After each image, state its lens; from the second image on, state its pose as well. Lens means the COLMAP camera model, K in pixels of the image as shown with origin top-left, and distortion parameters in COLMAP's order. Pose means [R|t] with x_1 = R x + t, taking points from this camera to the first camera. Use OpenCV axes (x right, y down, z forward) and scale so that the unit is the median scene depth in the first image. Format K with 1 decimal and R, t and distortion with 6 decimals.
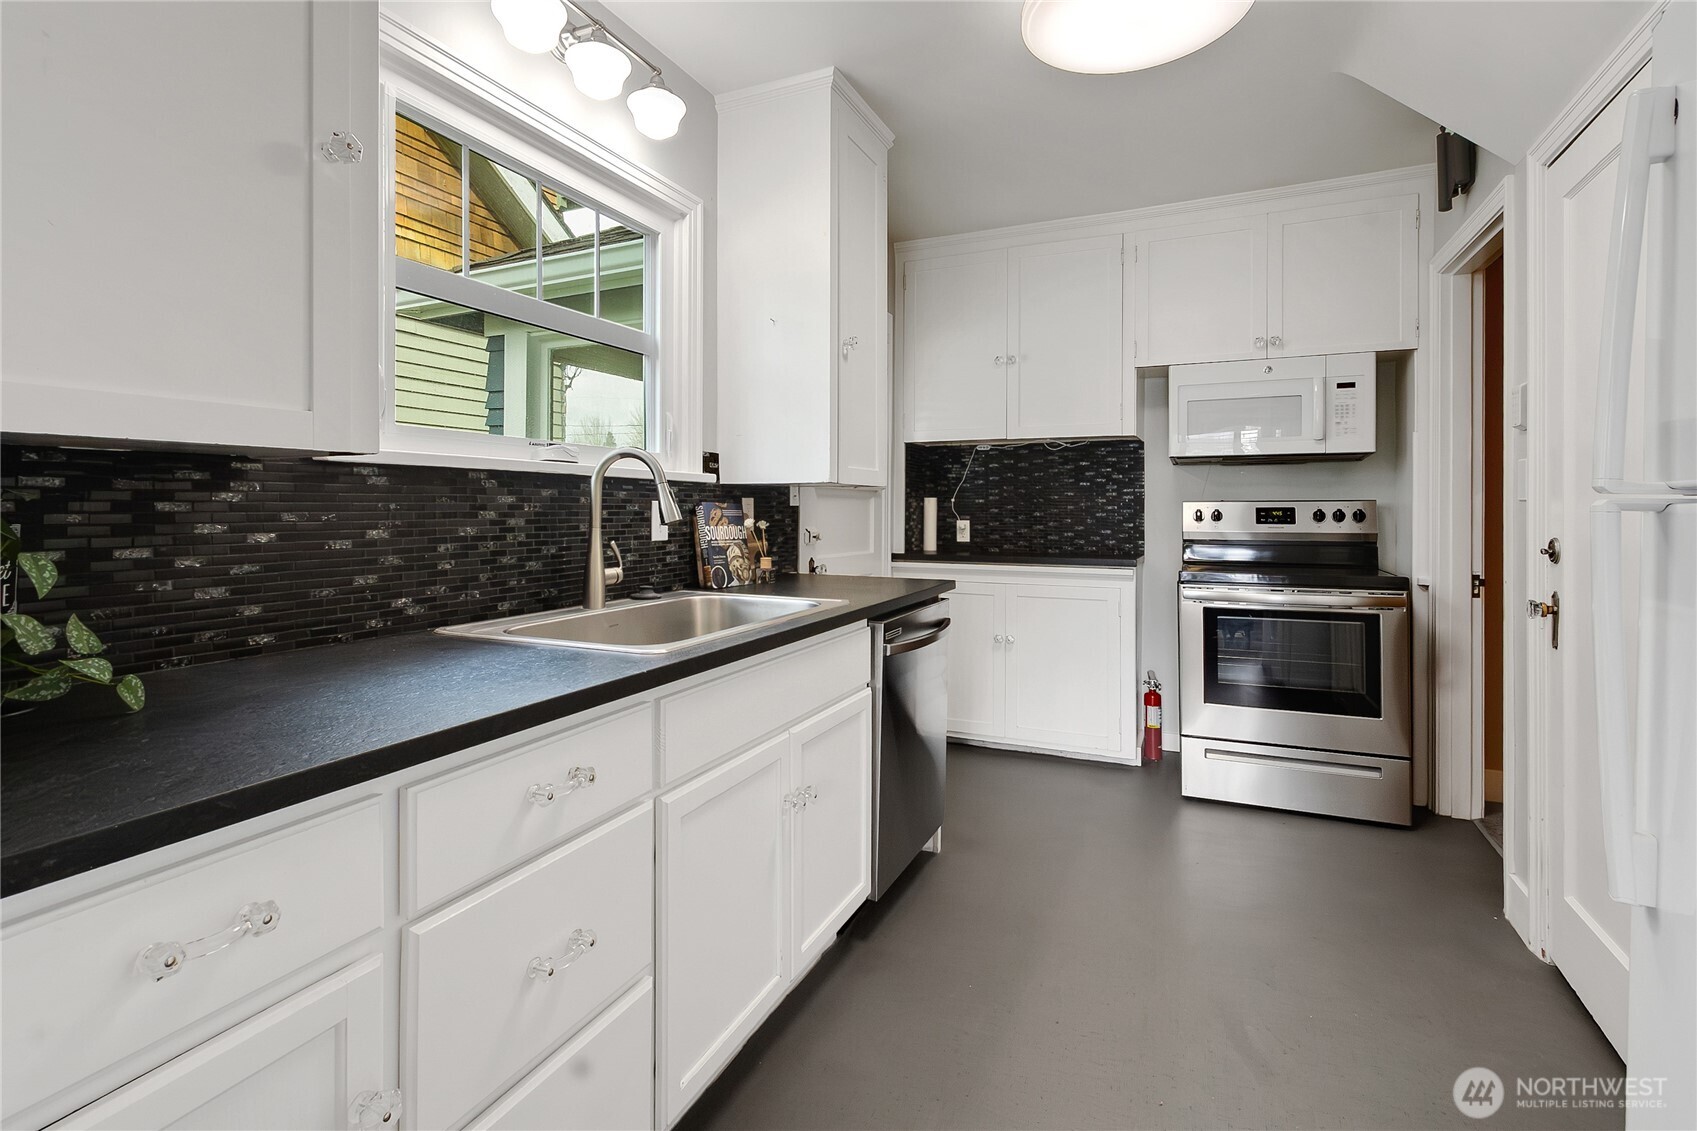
lens RADIAL K [[836.0, 0, 847.6], [0, 836.0, 515.0], [0, 0, 1]] dist [-0.001059, -0.000115]
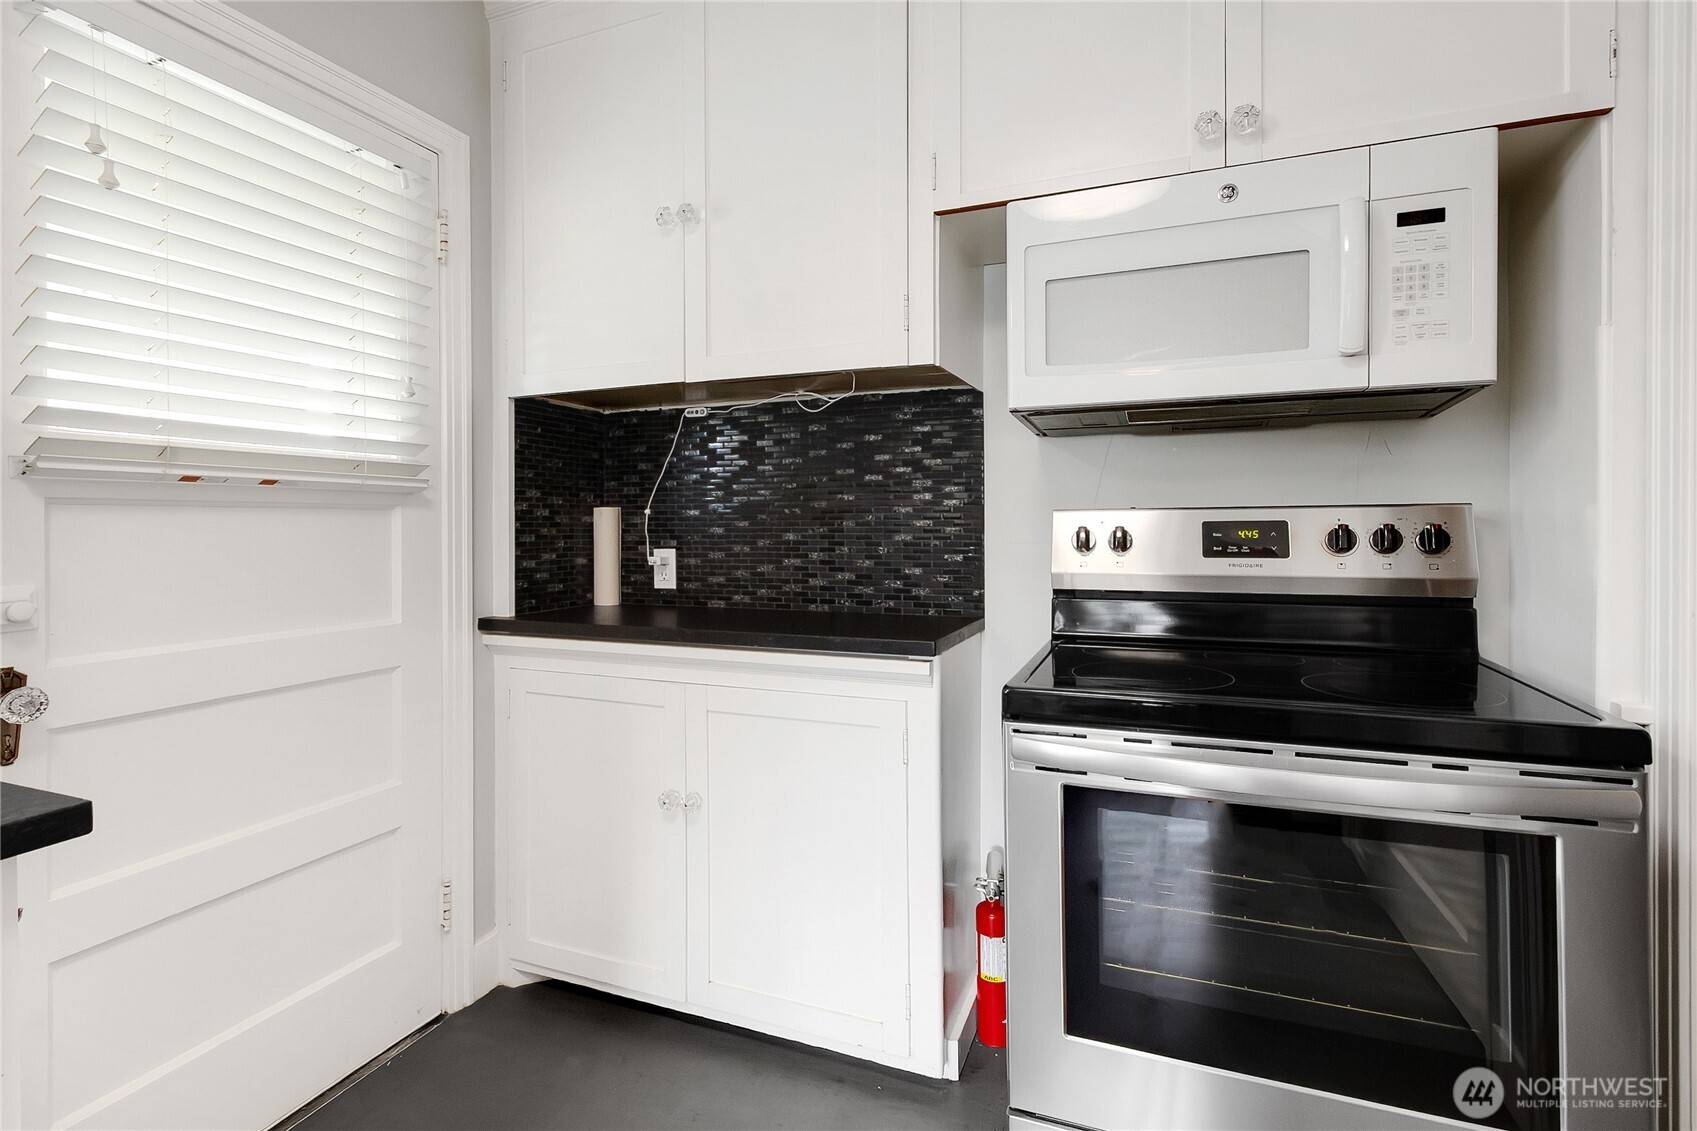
lens RADIAL K [[789.3, 0, 842.9], [0, 789.3, 536.1], [0, 0, 1]] dist [-0.001110, -0.000106]
pose [[0.999846, -0.008375, 0.015398, 0.274802], [0.008201, 0.999902, 0.011304, -0.007442], [-0.015491, -0.011176, 0.999818, 0.550095]]
